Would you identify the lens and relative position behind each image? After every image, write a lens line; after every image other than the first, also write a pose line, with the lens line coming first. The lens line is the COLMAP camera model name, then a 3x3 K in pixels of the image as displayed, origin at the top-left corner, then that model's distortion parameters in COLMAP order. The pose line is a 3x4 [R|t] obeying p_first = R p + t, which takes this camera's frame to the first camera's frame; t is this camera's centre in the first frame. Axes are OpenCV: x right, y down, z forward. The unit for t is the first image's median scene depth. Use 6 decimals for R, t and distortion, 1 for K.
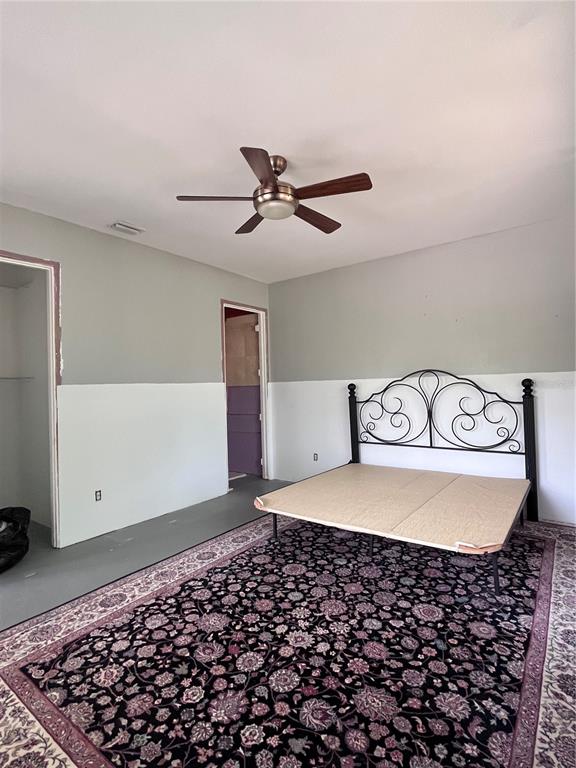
lens RADIAL K [[393.8, 0, 292.5], [0, 393.8, 379.2], [0, 0, 1]] dist [-0.001722, 0.001407]
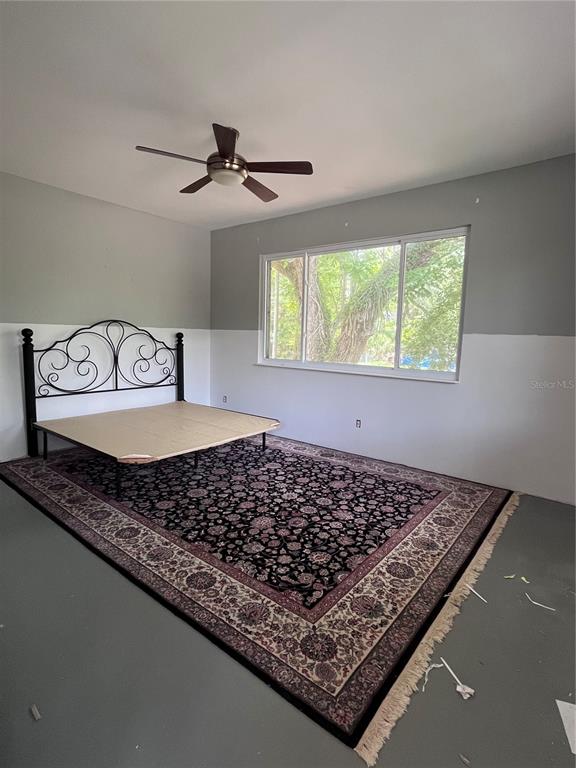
lens RADIAL K [[393.8, 0, 292.5], [0, 393.8, 379.2], [0, 0, 1]] dist [-0.001722, 0.001407]
pose [[0.034916, -0.083173, 0.995923, -1.305739], [-0.044171, 0.995429, 0.084680, 0.044483], [-0.998414, -0.046948, 0.031082, 0.818949]]
